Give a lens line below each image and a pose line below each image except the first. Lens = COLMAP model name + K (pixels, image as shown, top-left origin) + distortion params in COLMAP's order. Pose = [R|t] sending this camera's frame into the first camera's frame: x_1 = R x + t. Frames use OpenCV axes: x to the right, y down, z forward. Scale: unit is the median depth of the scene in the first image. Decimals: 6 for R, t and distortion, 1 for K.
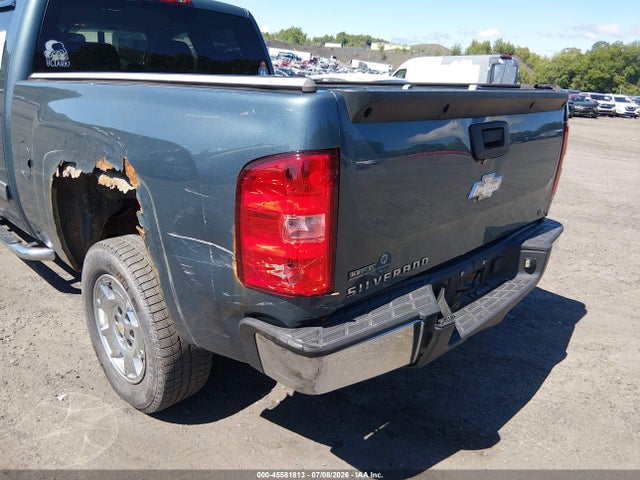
lens RADIAL K [[488.9, 0, 320.0], [0, 488.9, 240.0], [0, 0, 1]] dist [0.122850, -0.216144]
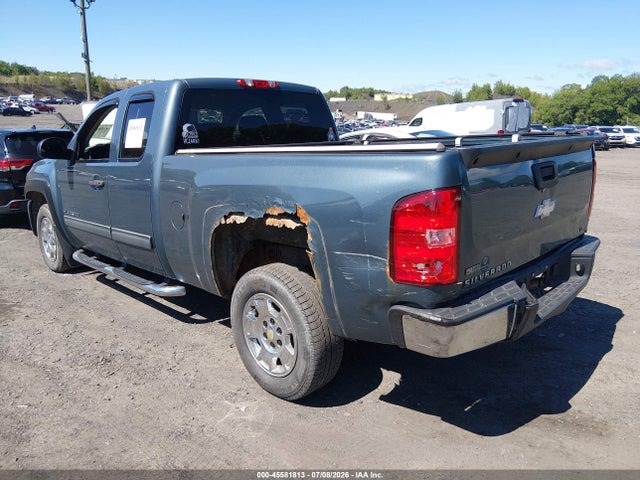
lens RADIAL K [[484.8, 0, 320.0], [0, 484.8, 240.0], [0, 0, 1]] dist [0.121997, -0.236239]
pose [[0.997354, -0.064761, -0.033035, -0.261782], [0.061238, 0.993267, -0.098340, 0.079362], [0.039182, 0.096057, 0.994604, -0.389073]]
